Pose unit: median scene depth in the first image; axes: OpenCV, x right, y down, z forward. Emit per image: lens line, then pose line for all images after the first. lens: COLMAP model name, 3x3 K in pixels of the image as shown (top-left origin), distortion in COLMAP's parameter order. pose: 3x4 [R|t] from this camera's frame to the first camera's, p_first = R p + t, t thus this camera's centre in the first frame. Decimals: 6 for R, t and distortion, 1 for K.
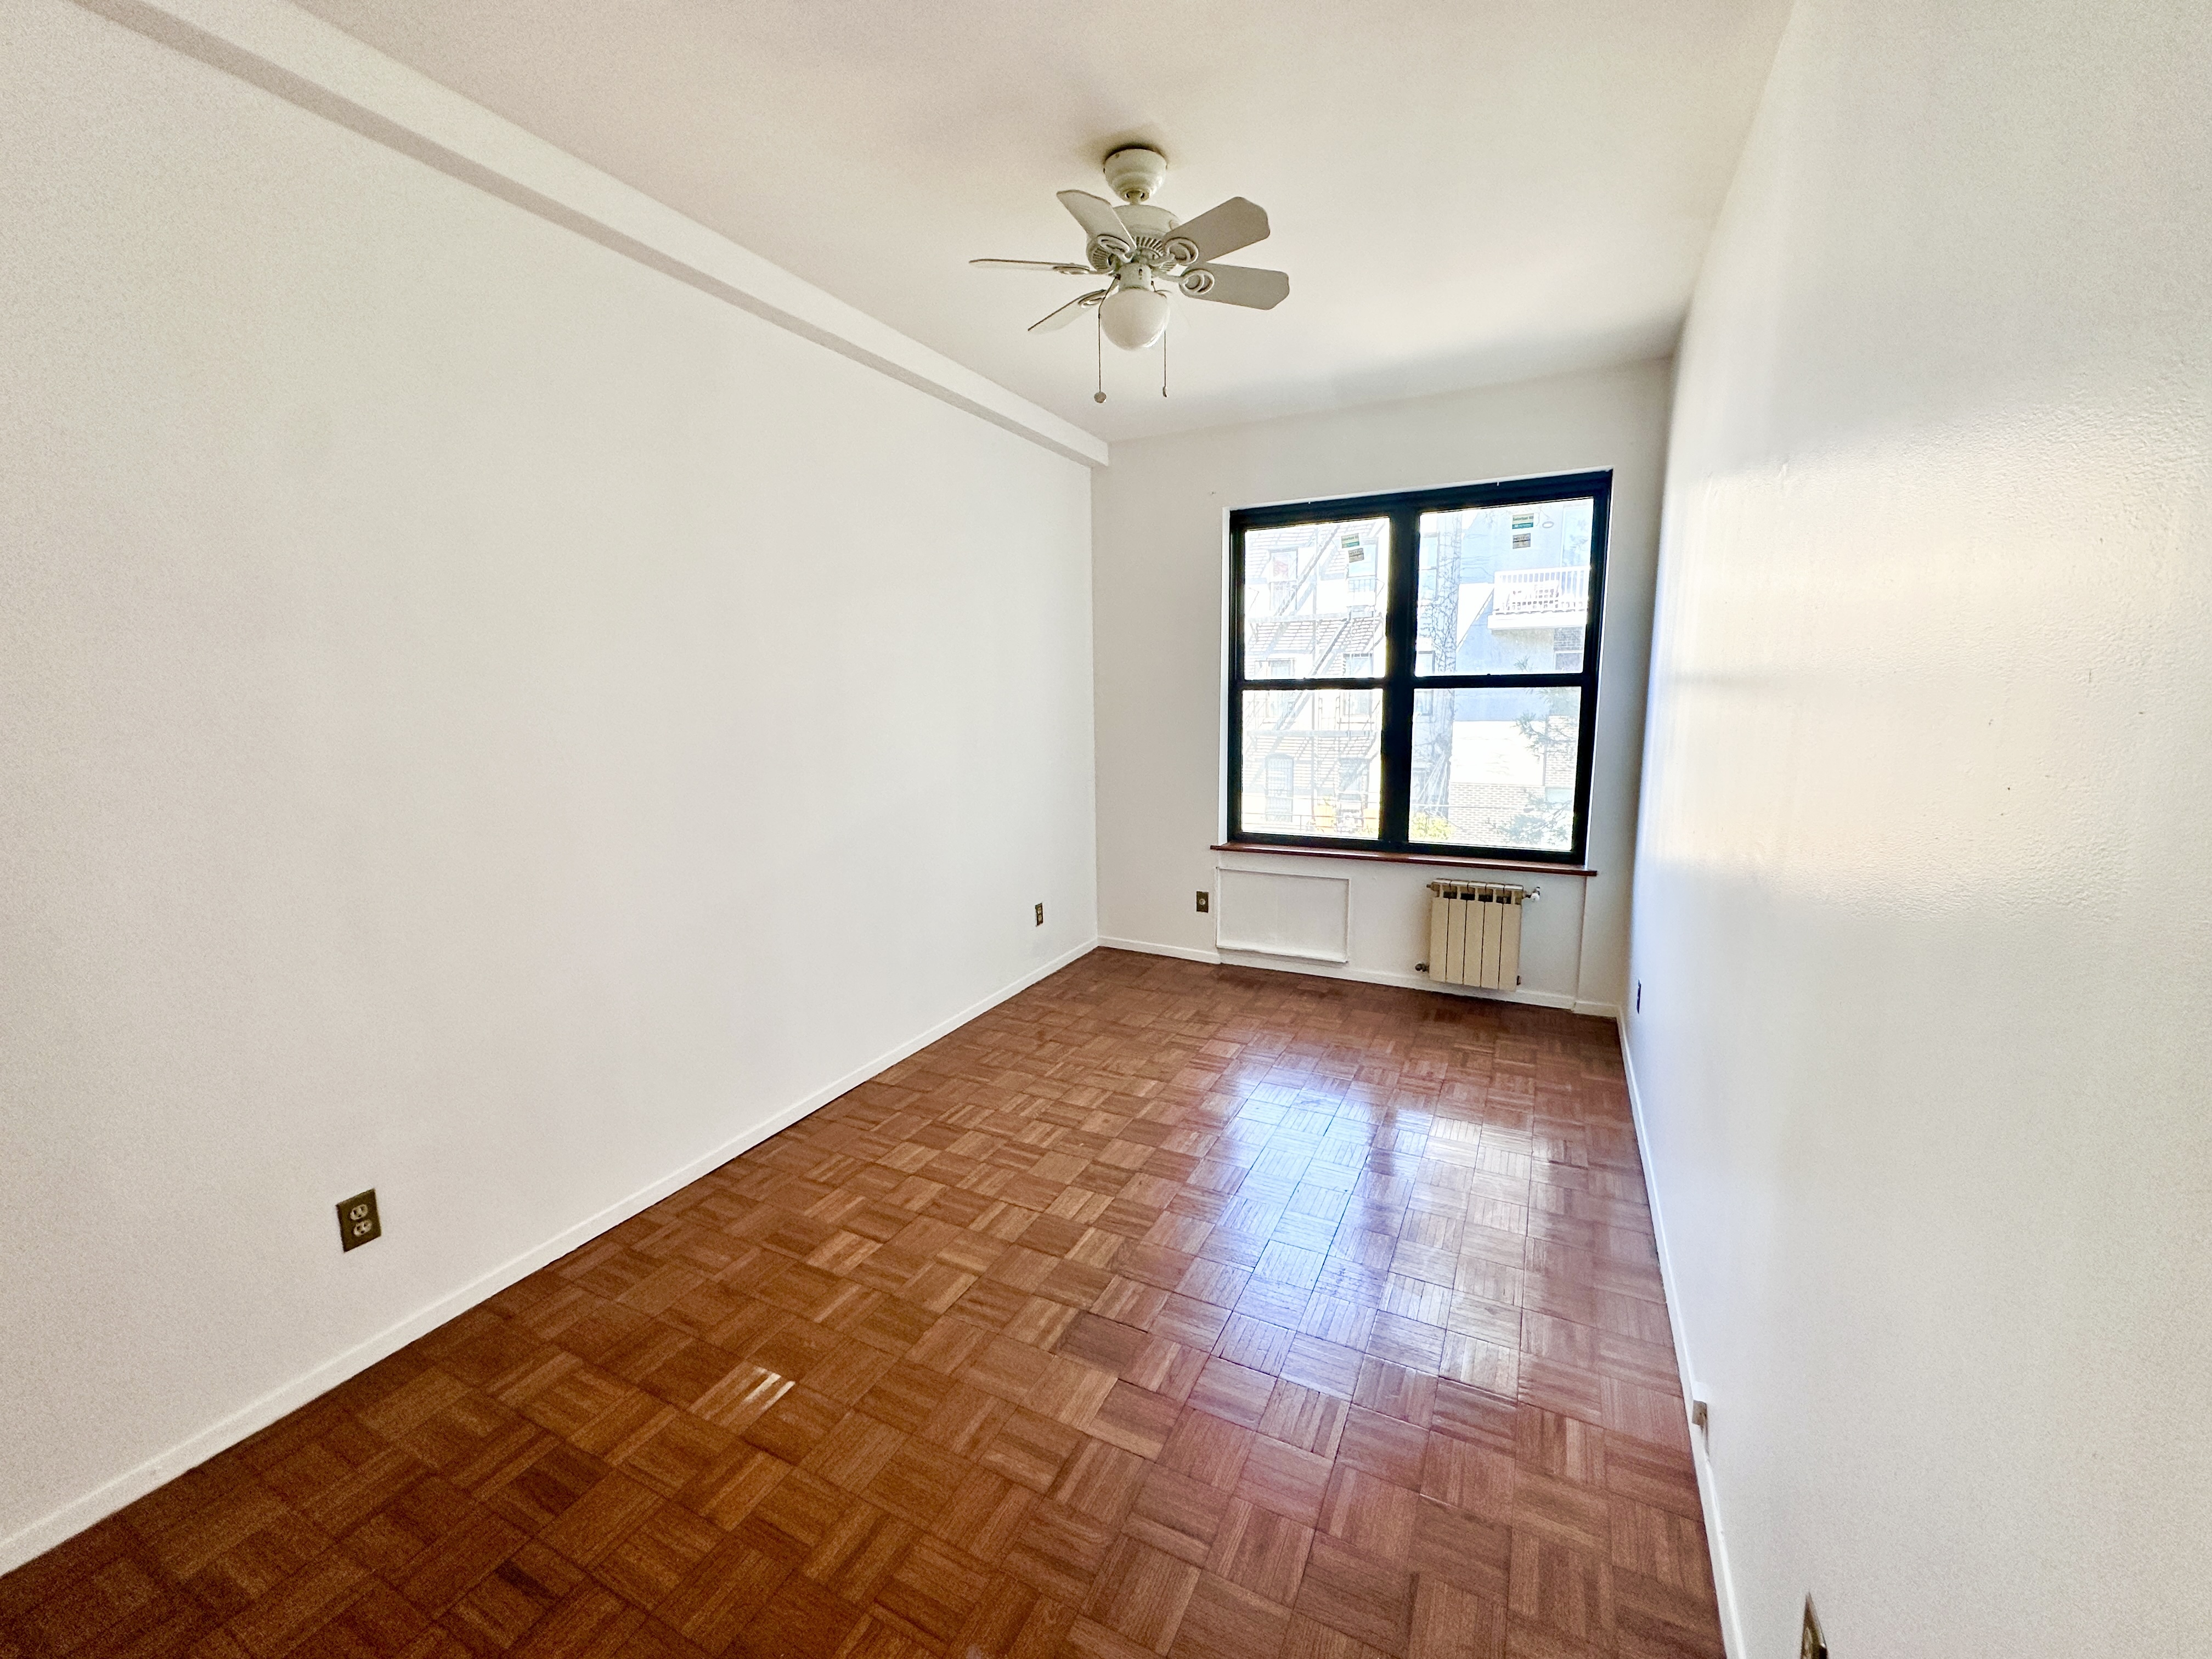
lens RADIAL K [[880.3, 0, 1106.0], [0, 880.3, 829.5], [0, 0, 1]] dist [0.000686, -0.000369]
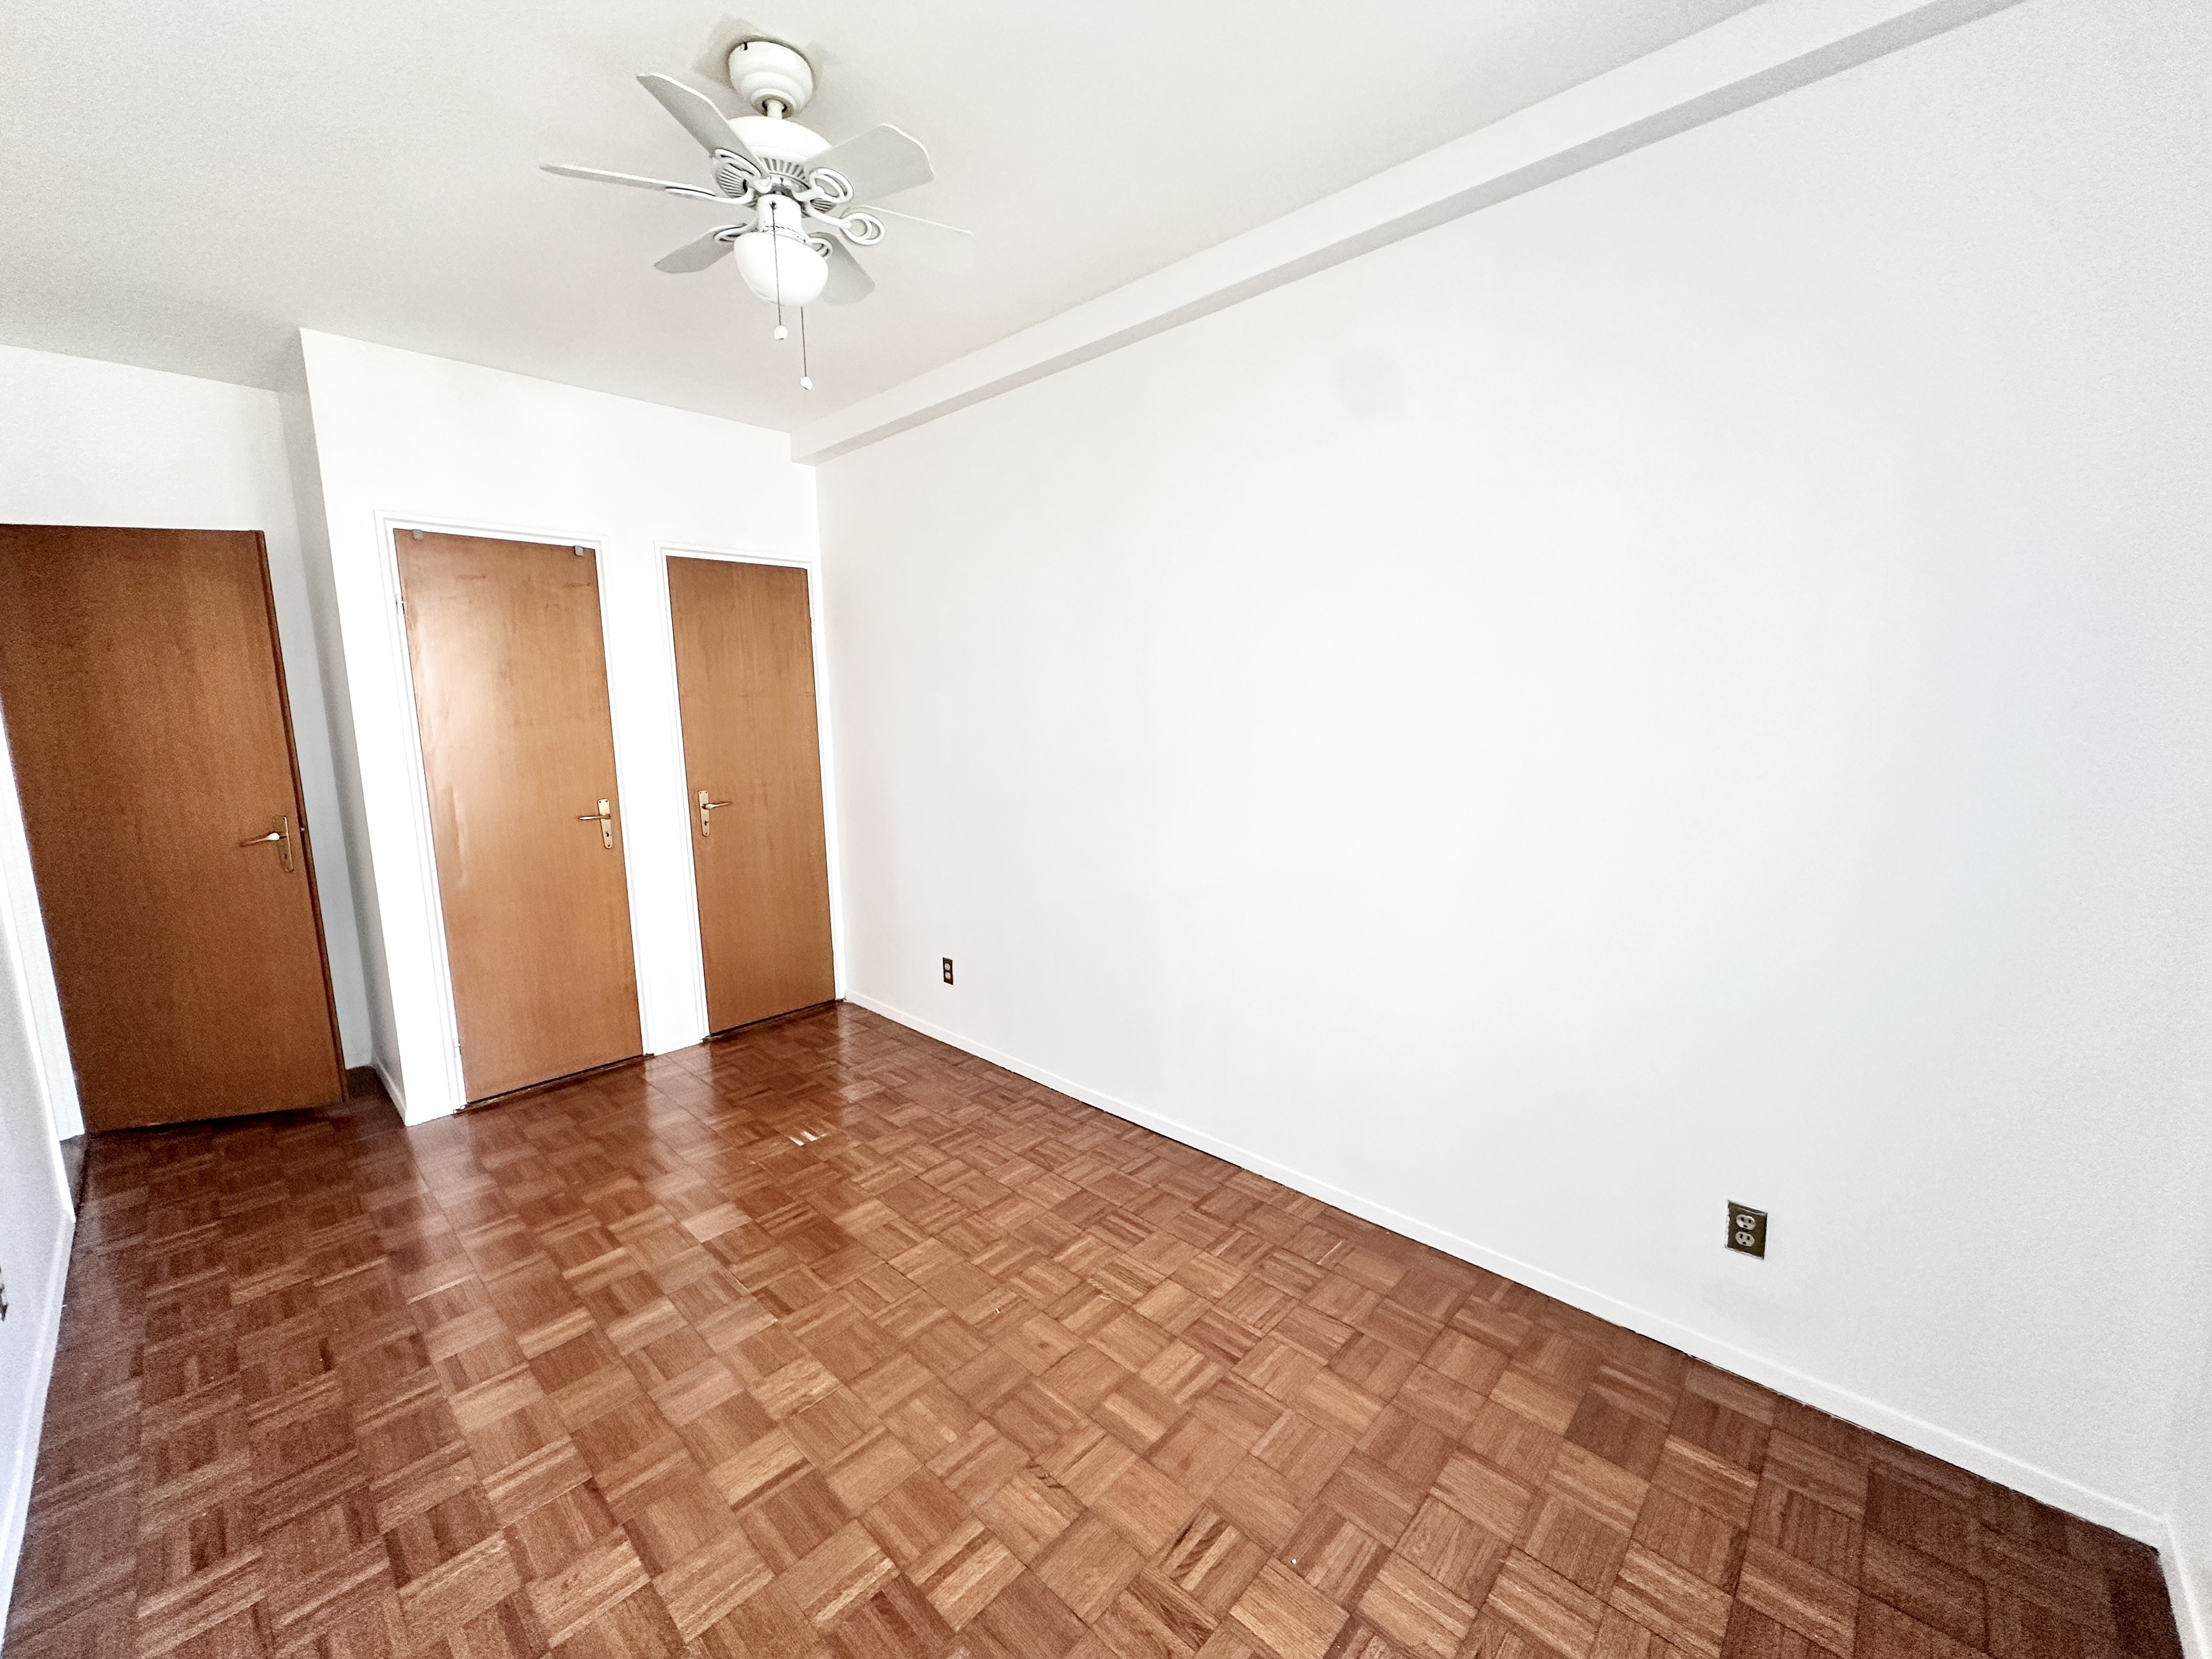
lens RADIAL K [[880.3, 0, 1106.0], [0, 880.3, 829.5], [0, 0, 1]] dist [0.000686, -0.000369]
pose [[-0.278966, 0.165711, -0.945895, 0.470337], [-0.130287, 0.969360, 0.208246, -0.174760], [0.951422, 0.181332, -0.248829, 0.935793]]
